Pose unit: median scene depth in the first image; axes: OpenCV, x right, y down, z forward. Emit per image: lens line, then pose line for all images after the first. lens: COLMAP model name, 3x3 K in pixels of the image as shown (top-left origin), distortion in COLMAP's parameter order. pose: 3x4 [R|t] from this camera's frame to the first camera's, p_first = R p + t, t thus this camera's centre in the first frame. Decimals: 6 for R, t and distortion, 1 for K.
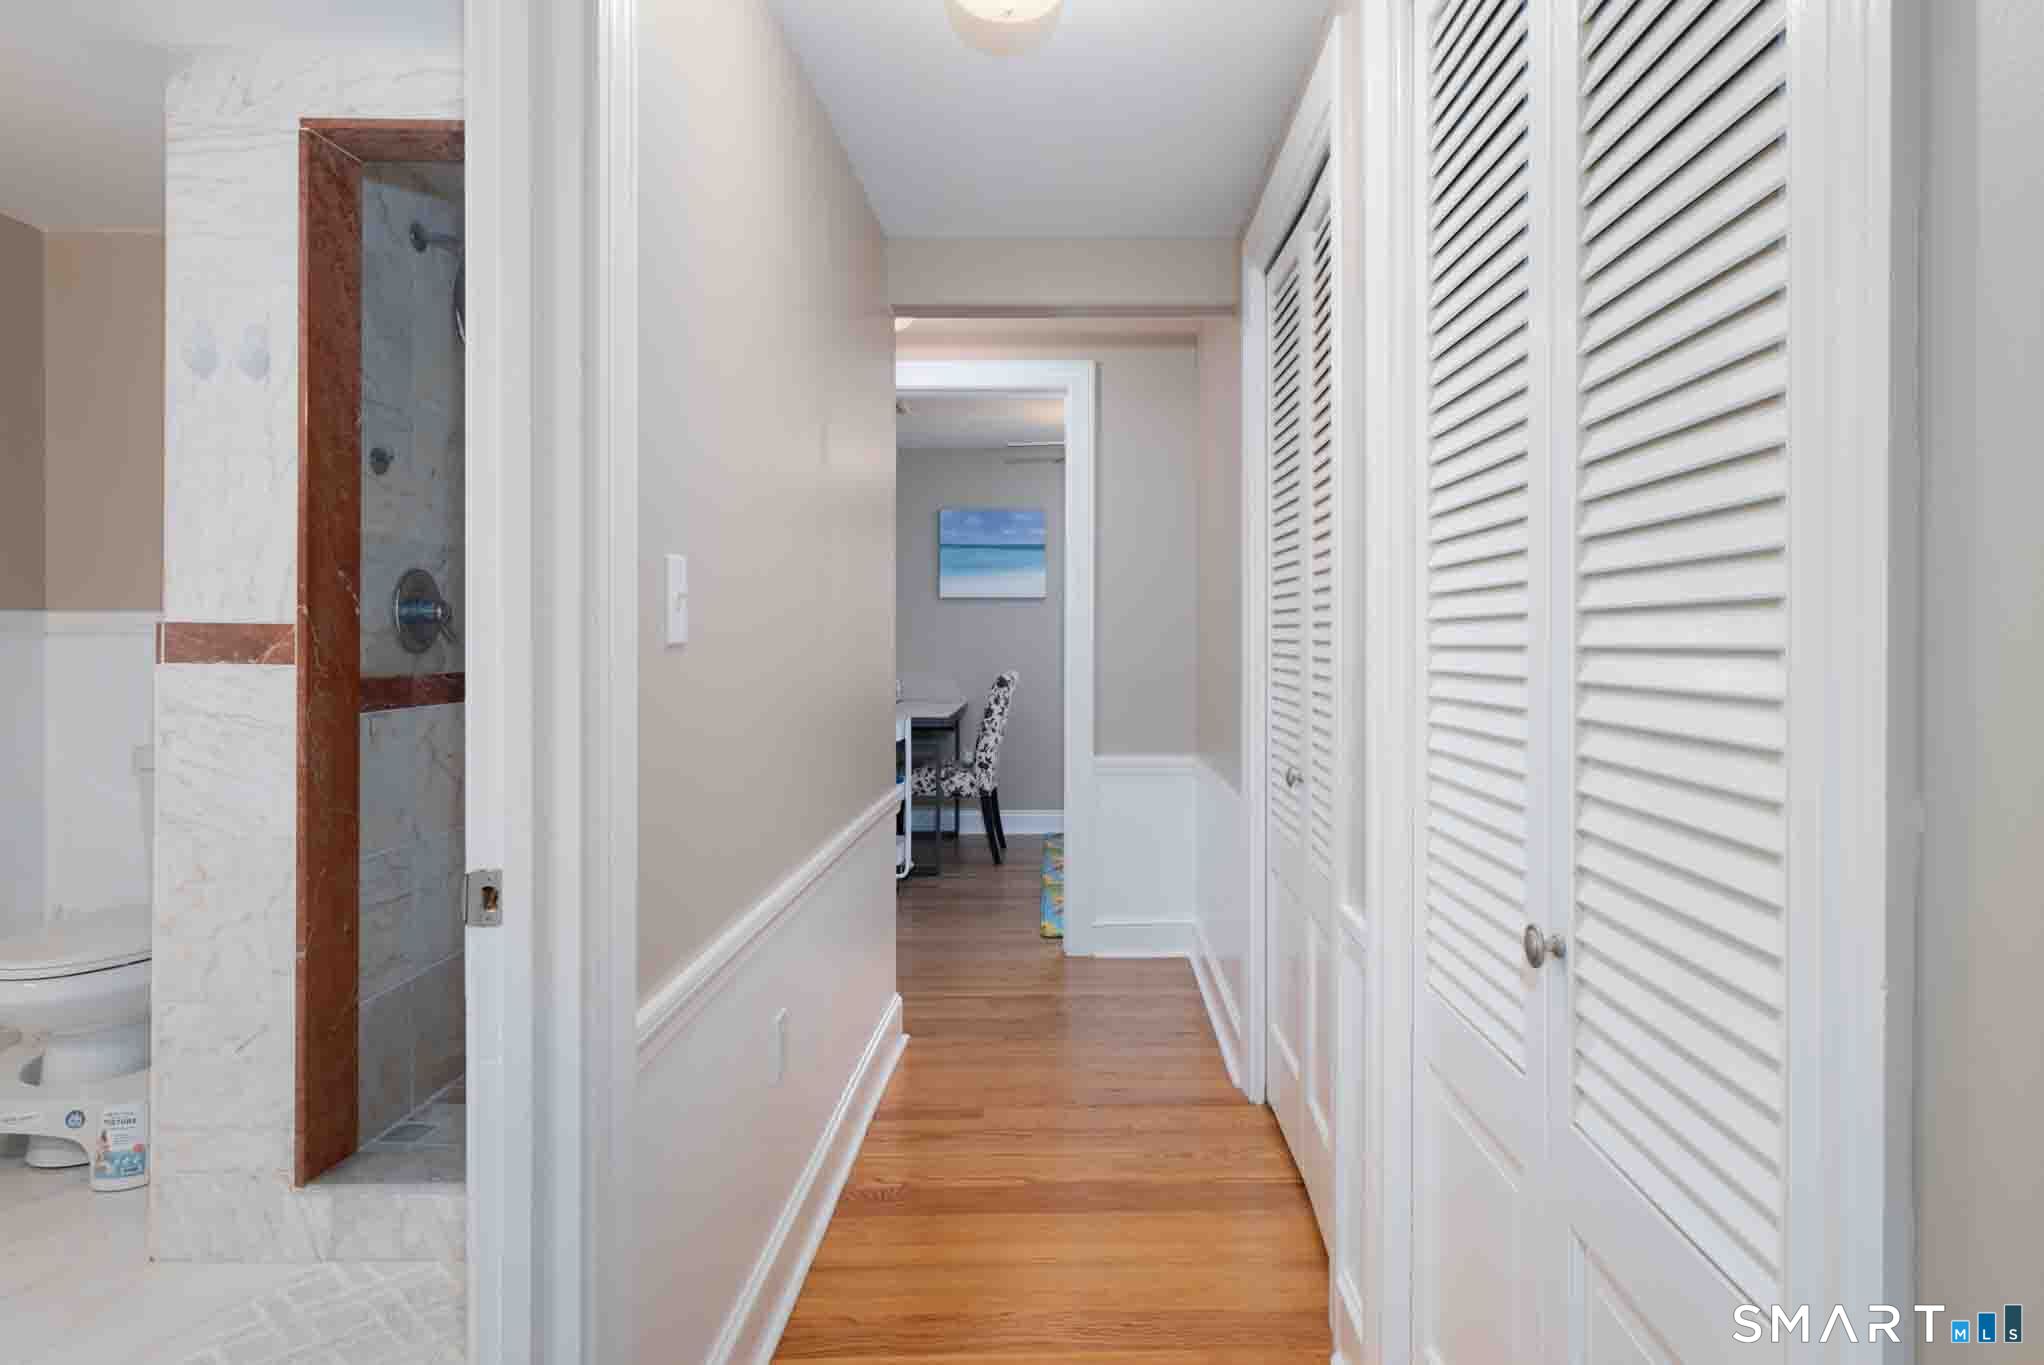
lens RADIAL K [[861.1, 0, 985.1], [0, 861.1, 648.7], [0, 0, 1]] dist [0.000711, 0.000207]
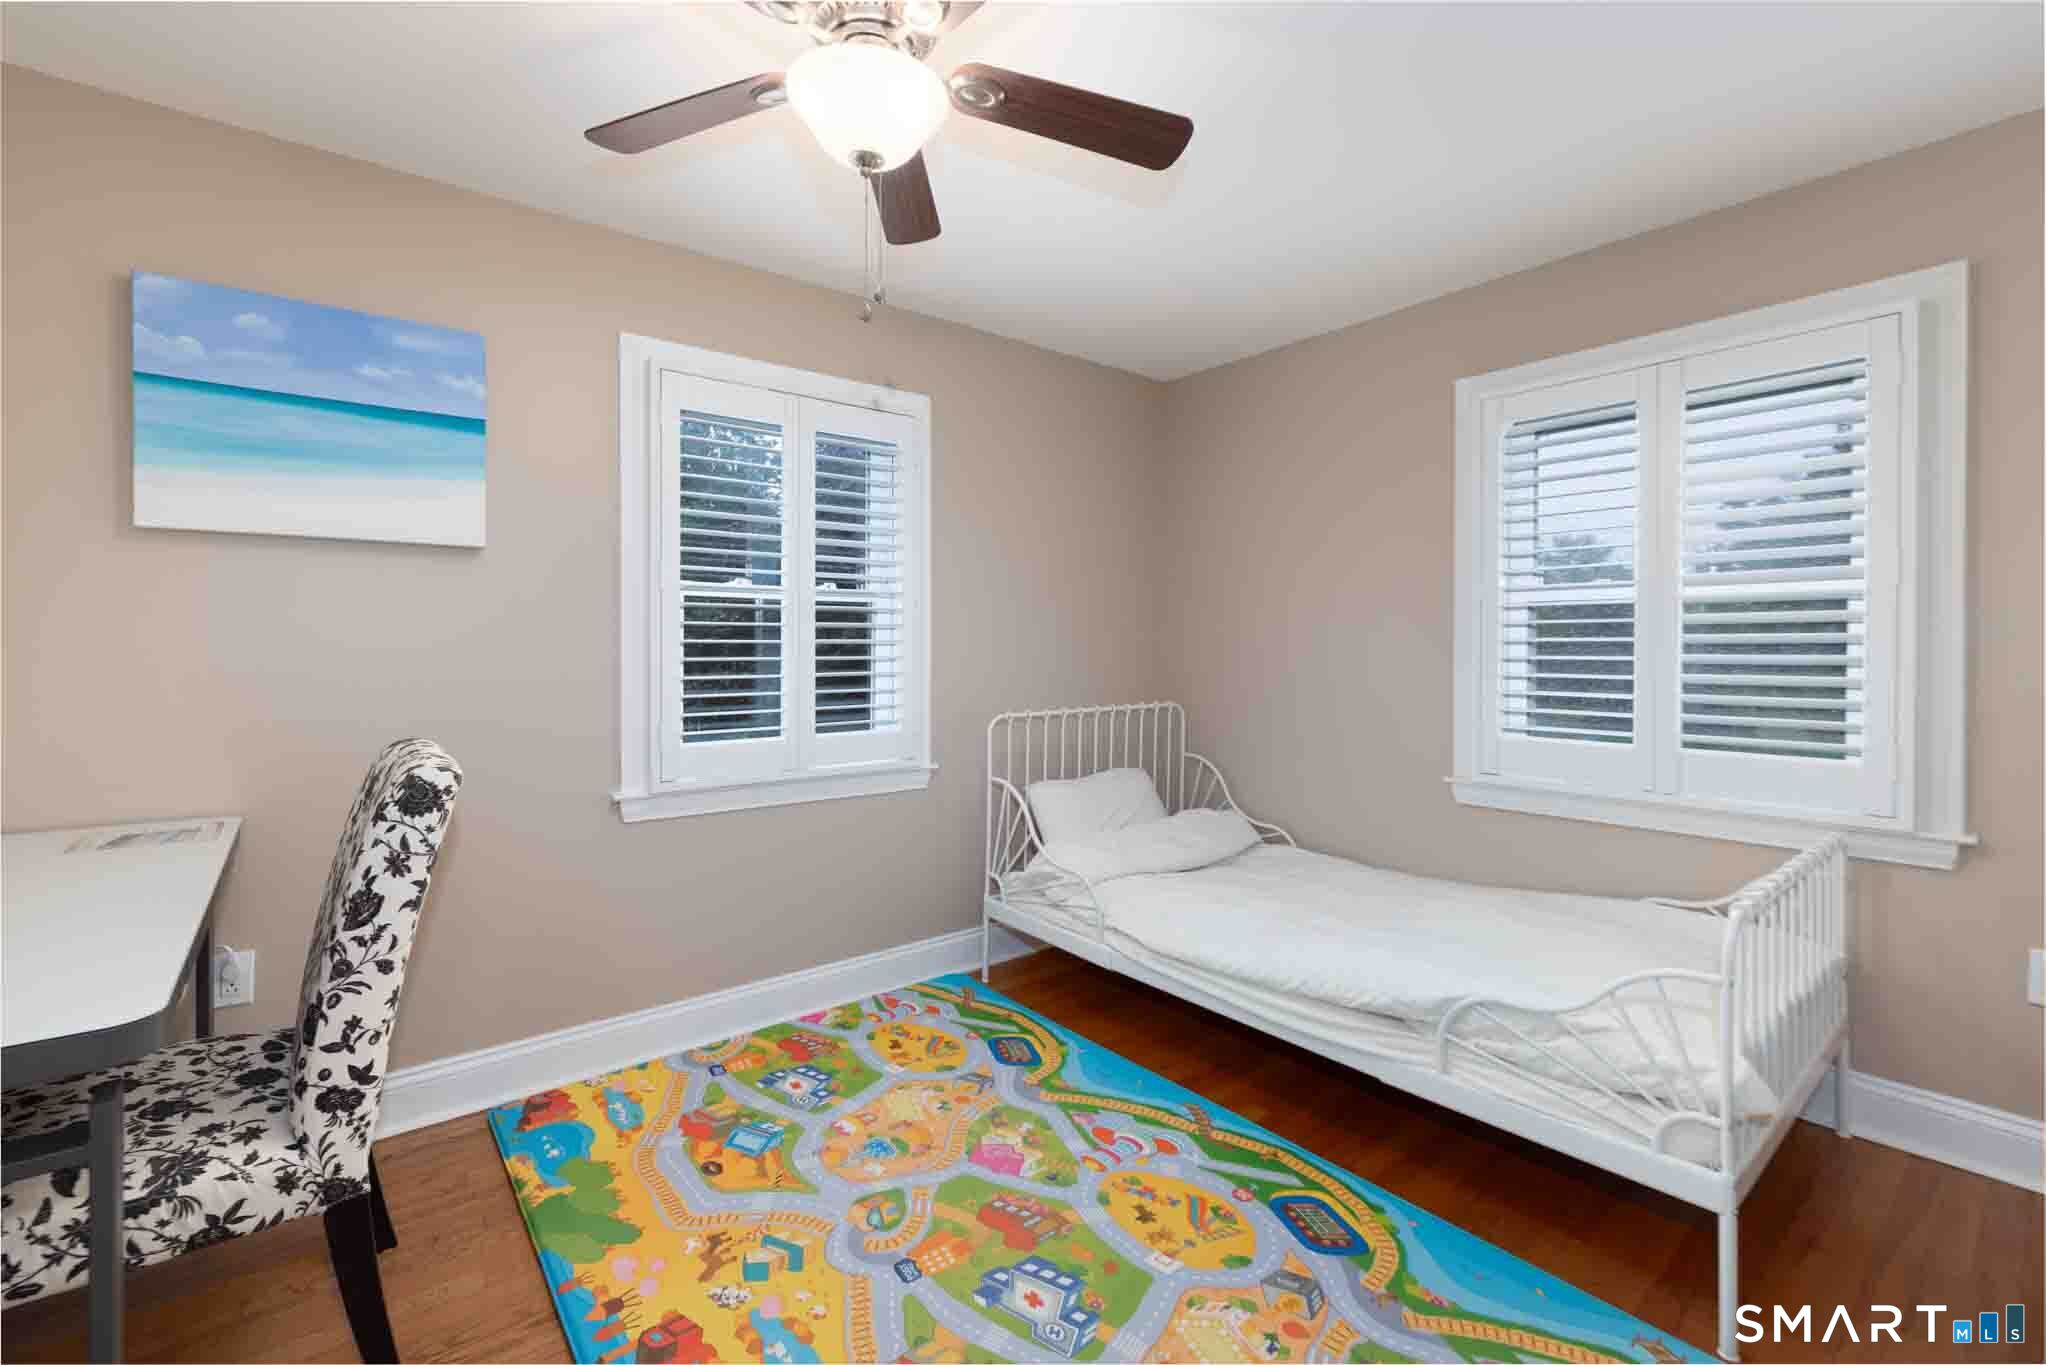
lens RADIAL K [[862.0, 0, 986.0], [0, 862.0, 648.7], [0, 0, 1]] dist [0.000711, 0.000207]
pose [[0.752104, -0.000674, 0.659044, -0.028612], [0.004766, 0.999979, -0.004416, -0.009284], [-0.659027, 0.006463, 0.752091, 0.646105]]
